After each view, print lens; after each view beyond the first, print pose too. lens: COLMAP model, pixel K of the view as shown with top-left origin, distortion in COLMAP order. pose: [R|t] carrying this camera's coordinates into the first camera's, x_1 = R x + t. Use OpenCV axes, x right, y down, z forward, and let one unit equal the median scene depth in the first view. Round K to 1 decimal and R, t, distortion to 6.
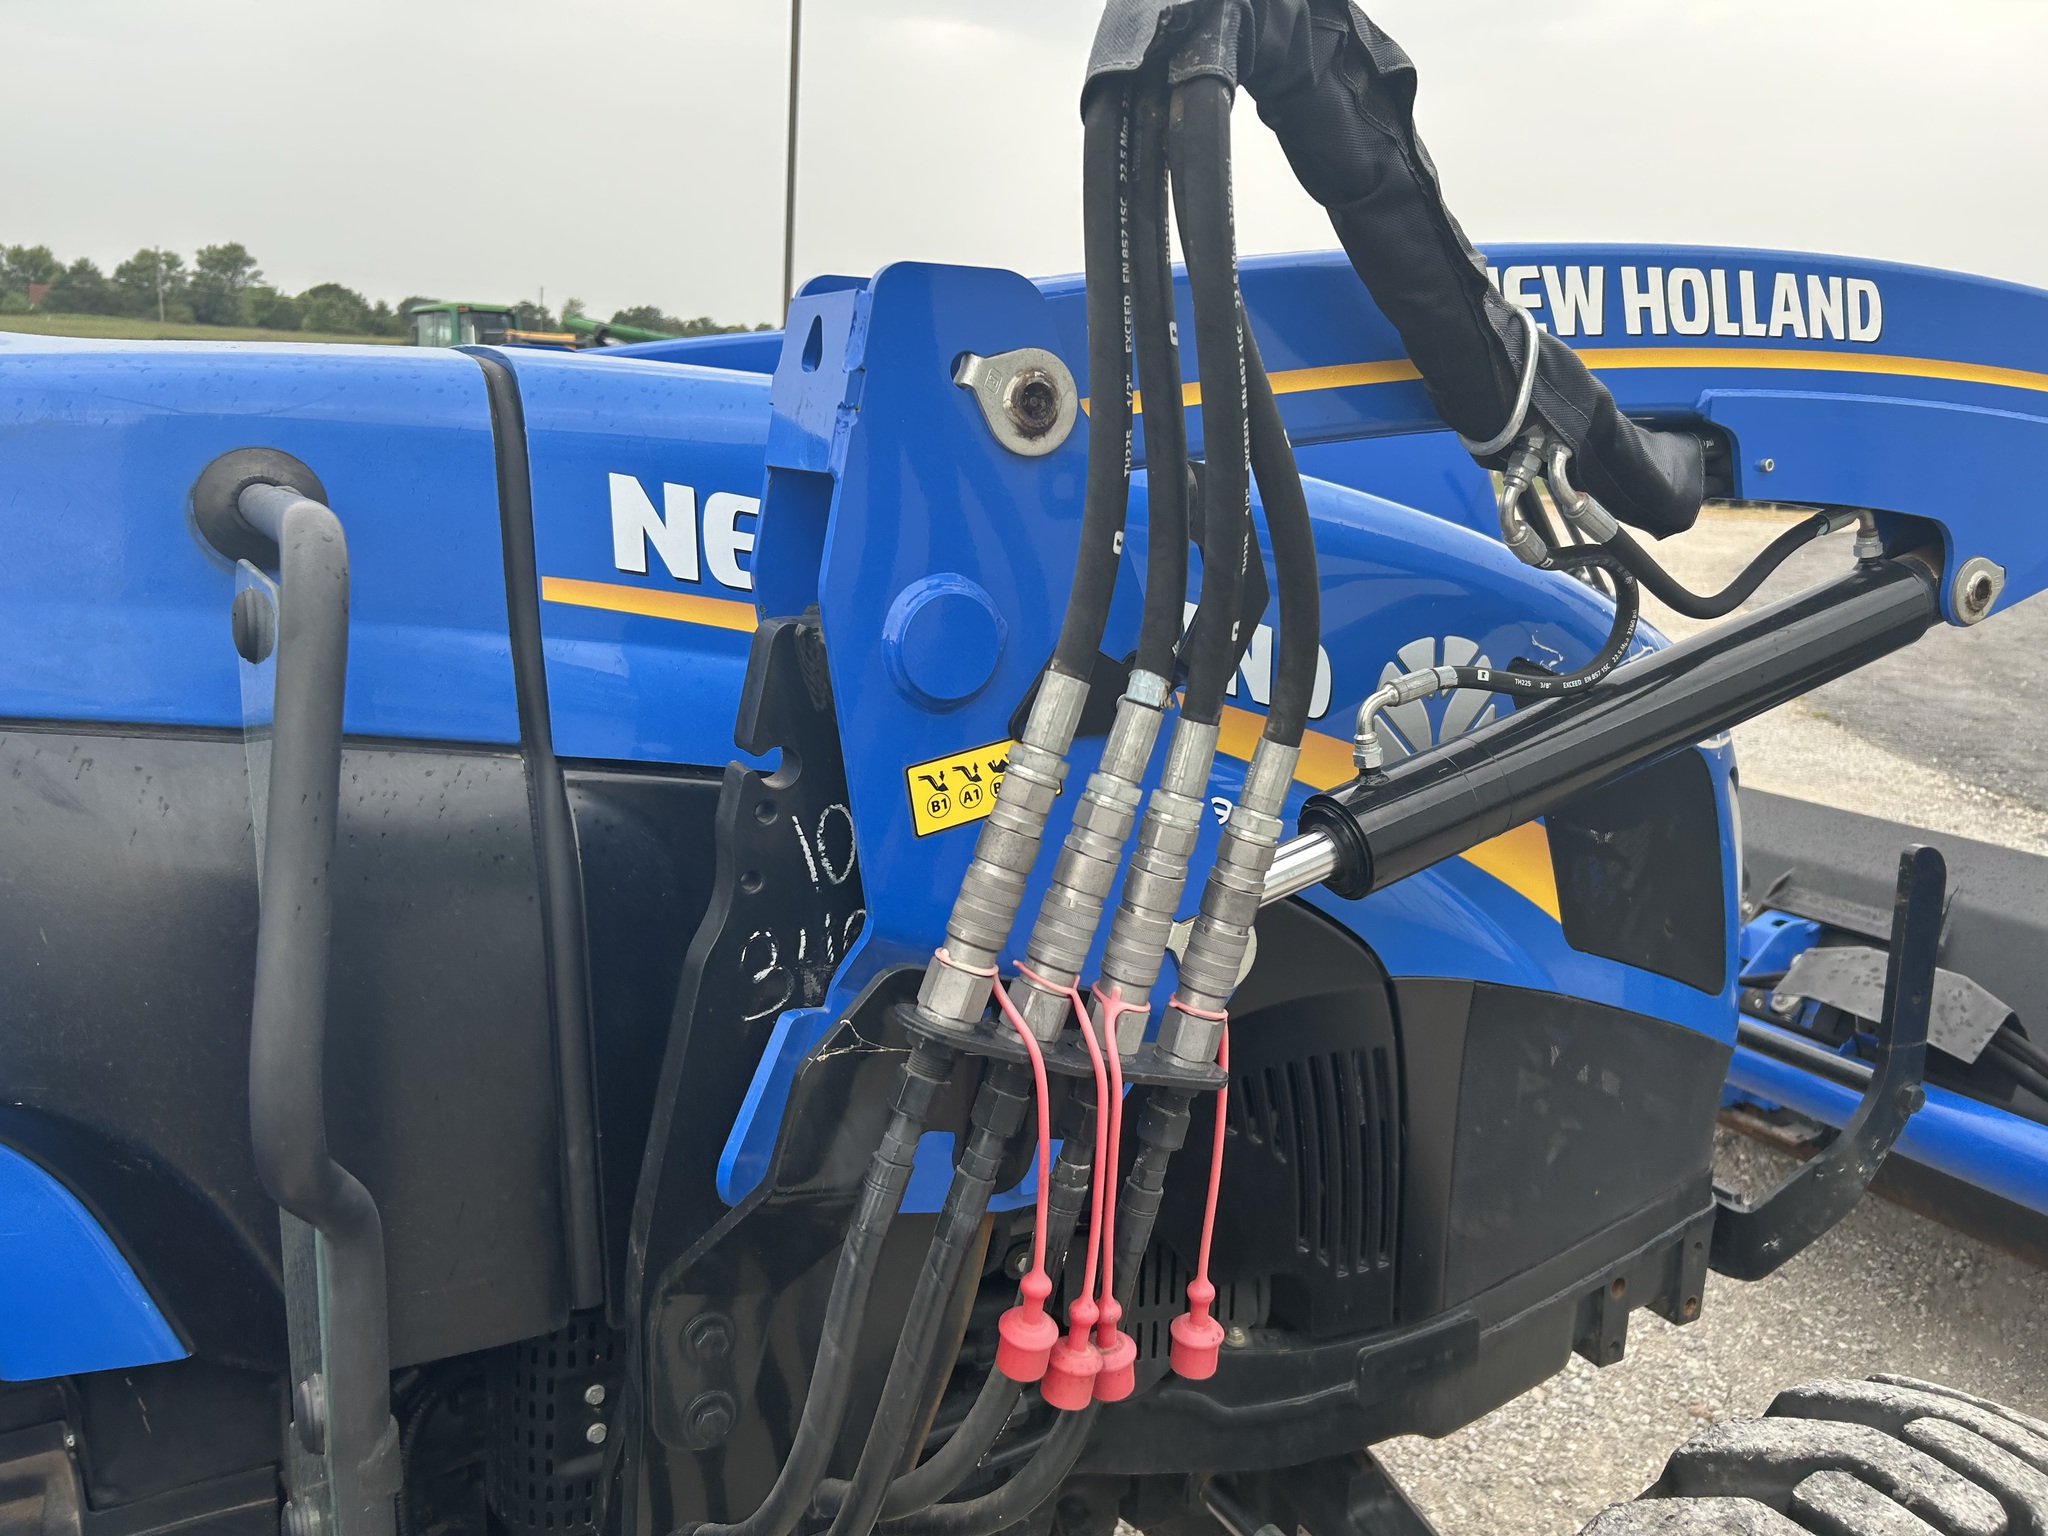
lens RADIAL K [[1570.3, 0, 1063.3], [0, 1570.3, 716.3], [0, 0, 1]] dist [0.080617, -0.123735]
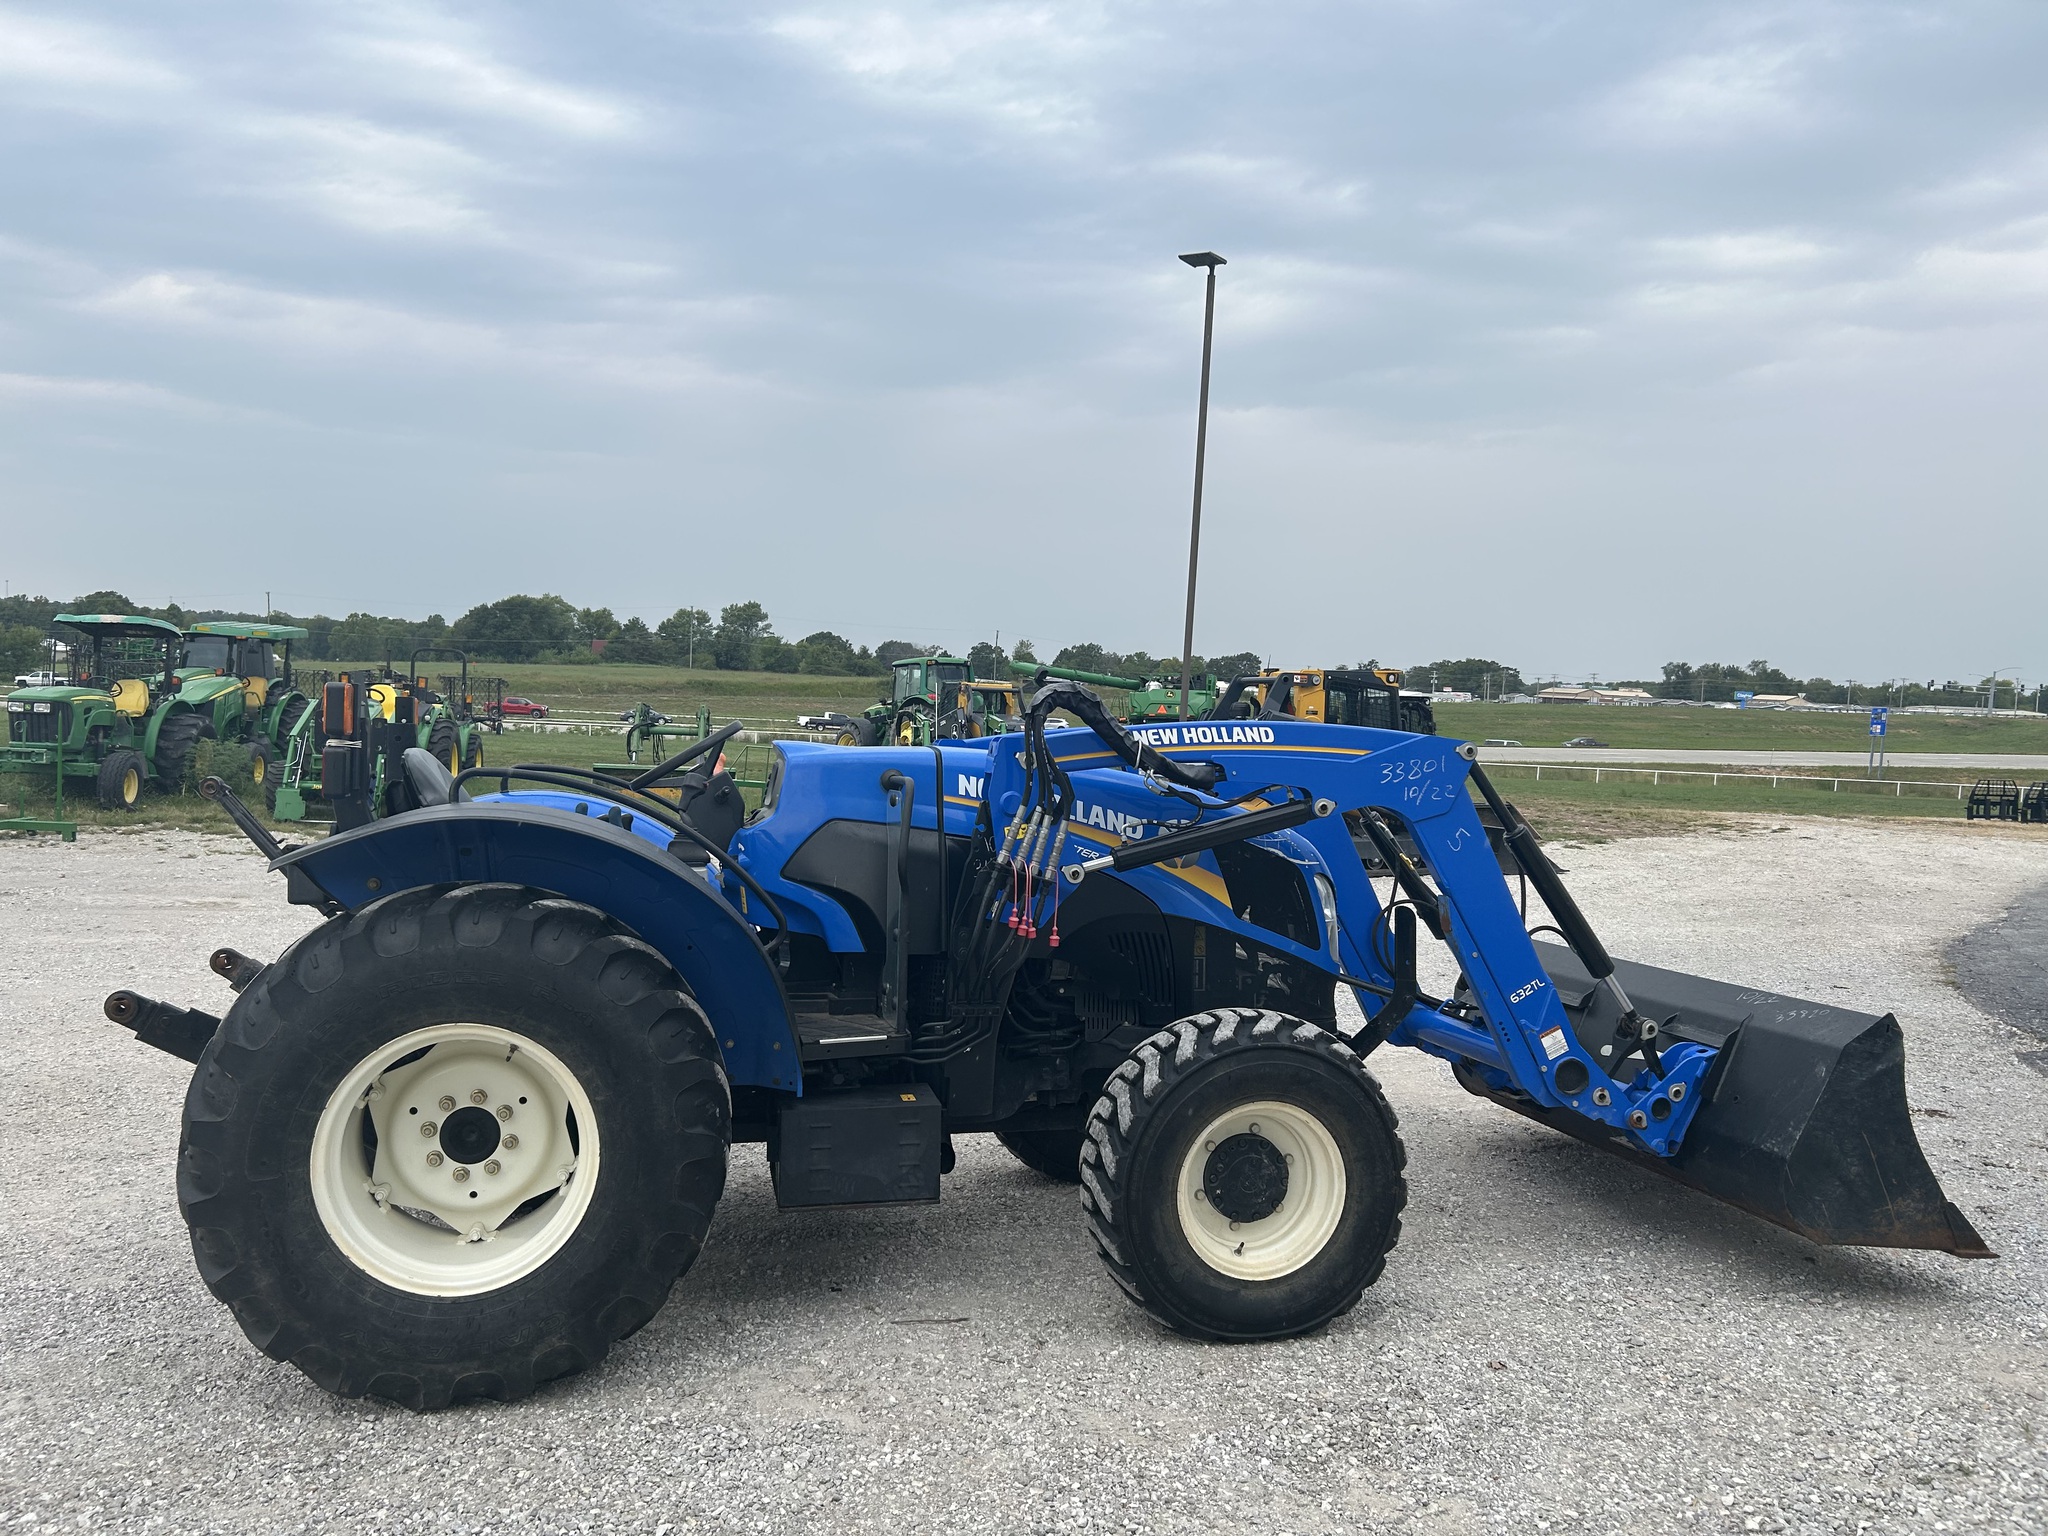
lens RADIAL K [[1546.6, 0, 1027.4], [0, 1546.6, 750.8], [0, 0, 1]] dist [0.043693, -0.044366]
pose [[0.958278, -0.004547, -0.285802, 1.248257], [-0.047163, 0.983654, -0.173782, 0.578602], [0.281920, 0.180011, 0.942400, -3.356164]]
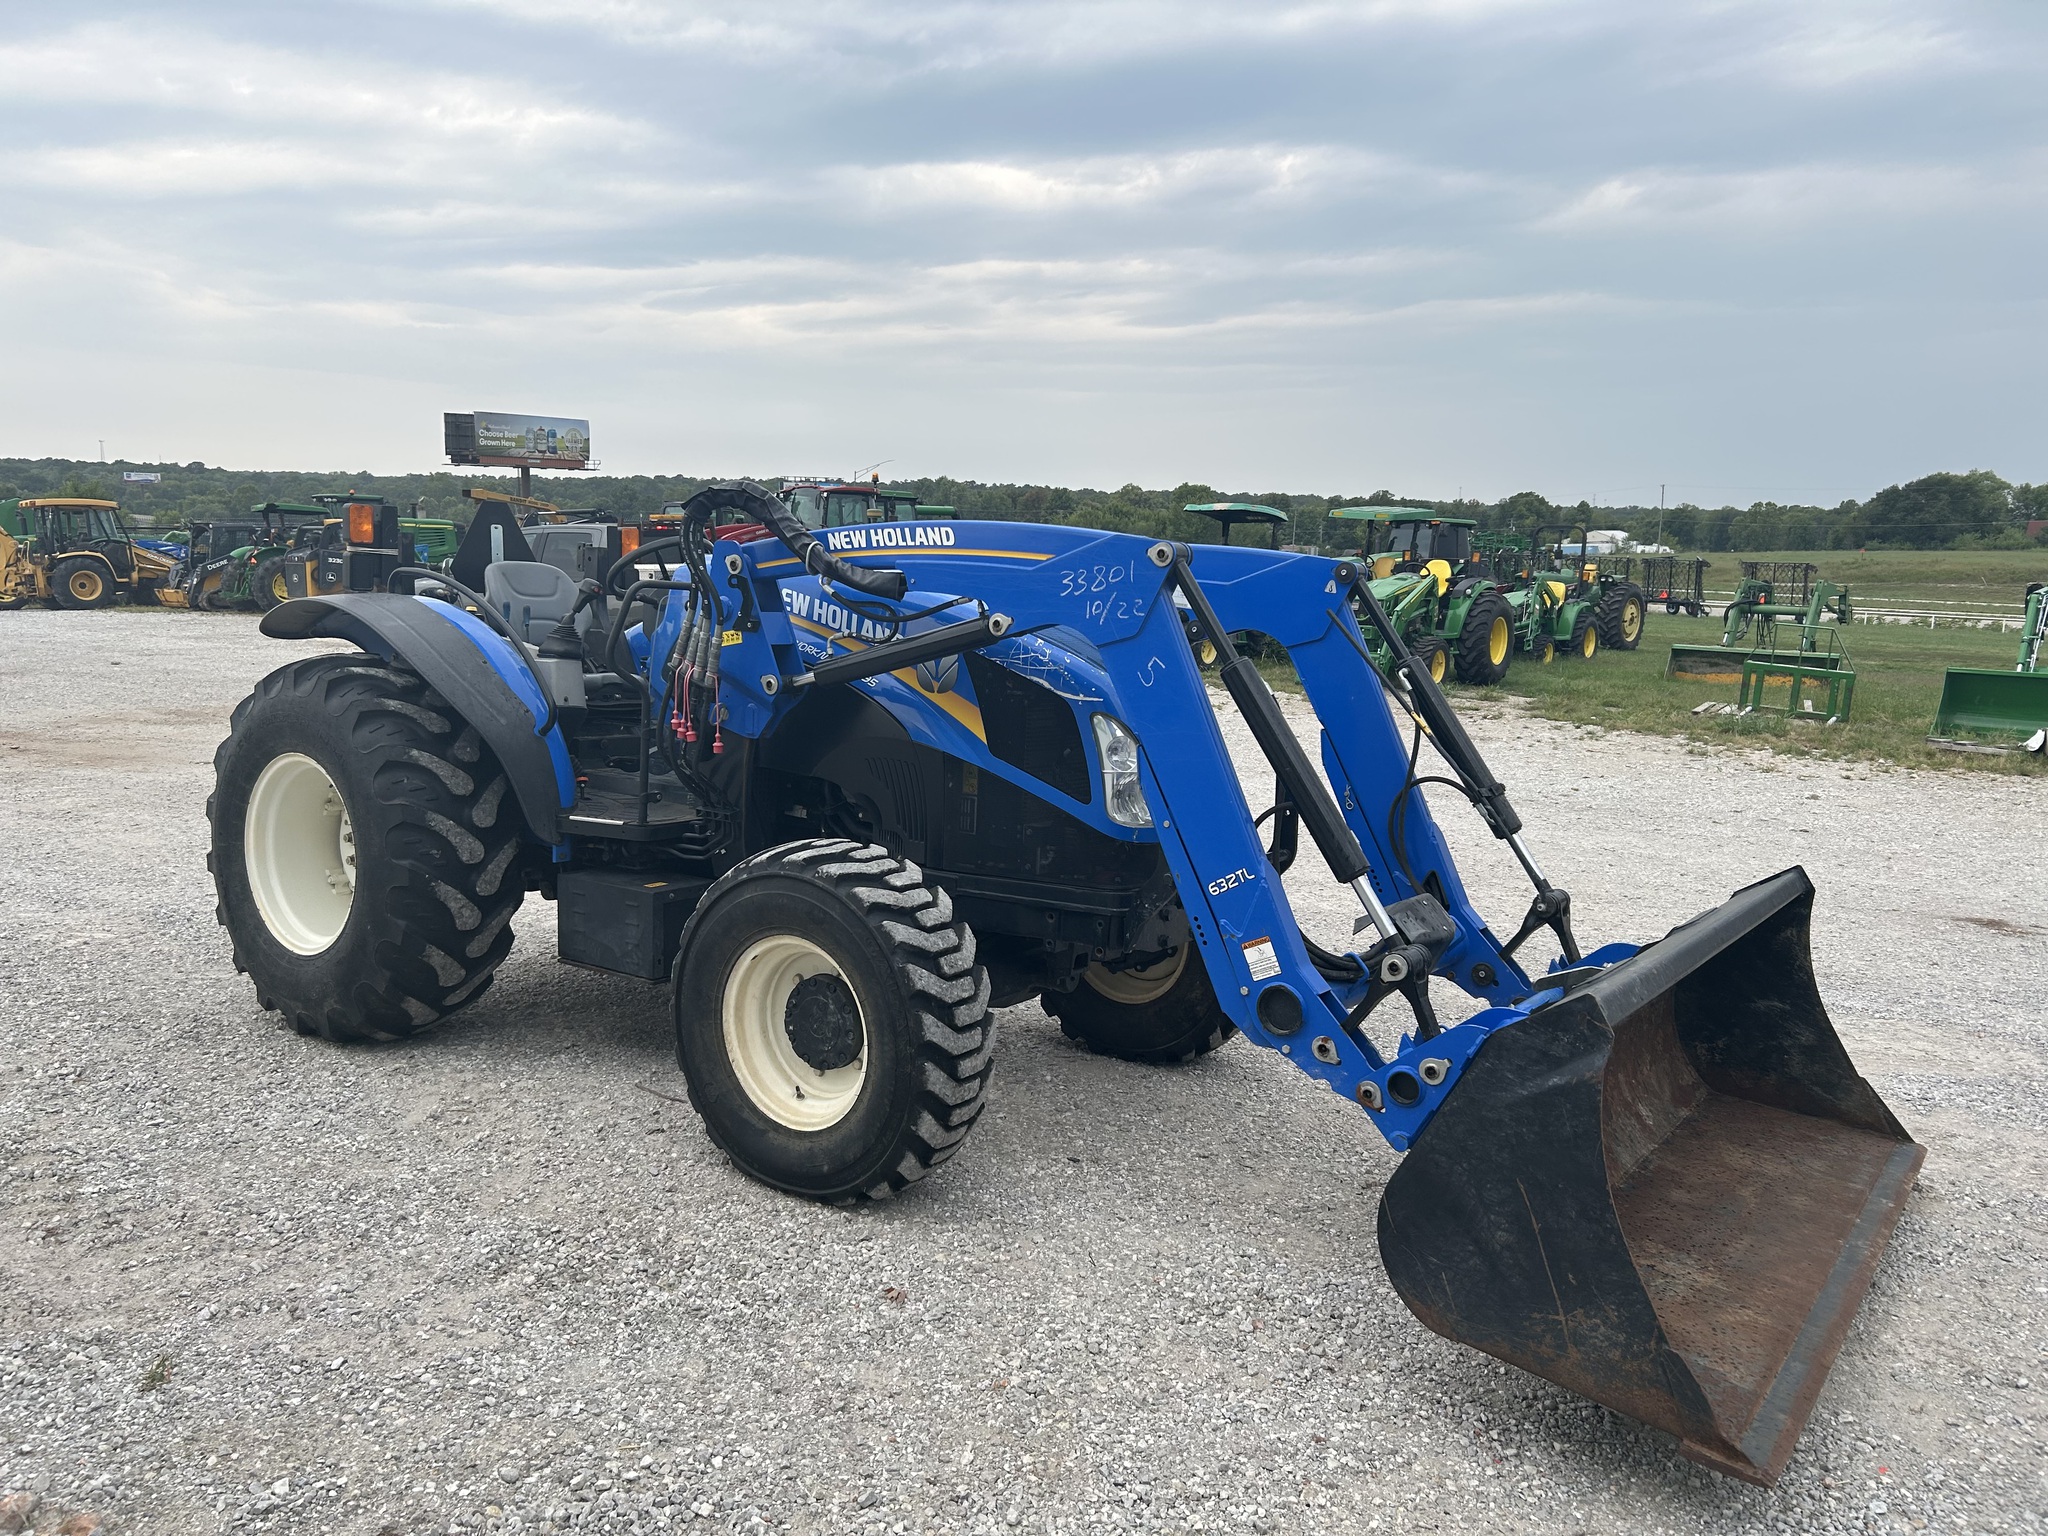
lens RADIAL K [[1536.5, 0, 1024.0], [0, 1536.5, 768.0], [0, 0, 1]] dist [0.117466, -0.136886]
pose [[0.427116, 0.091130, -0.899593, 4.292609], [-0.189395, 0.981855, 0.009541, 0.199363], [0.884139, 0.166303, 0.436625, -0.242585]]
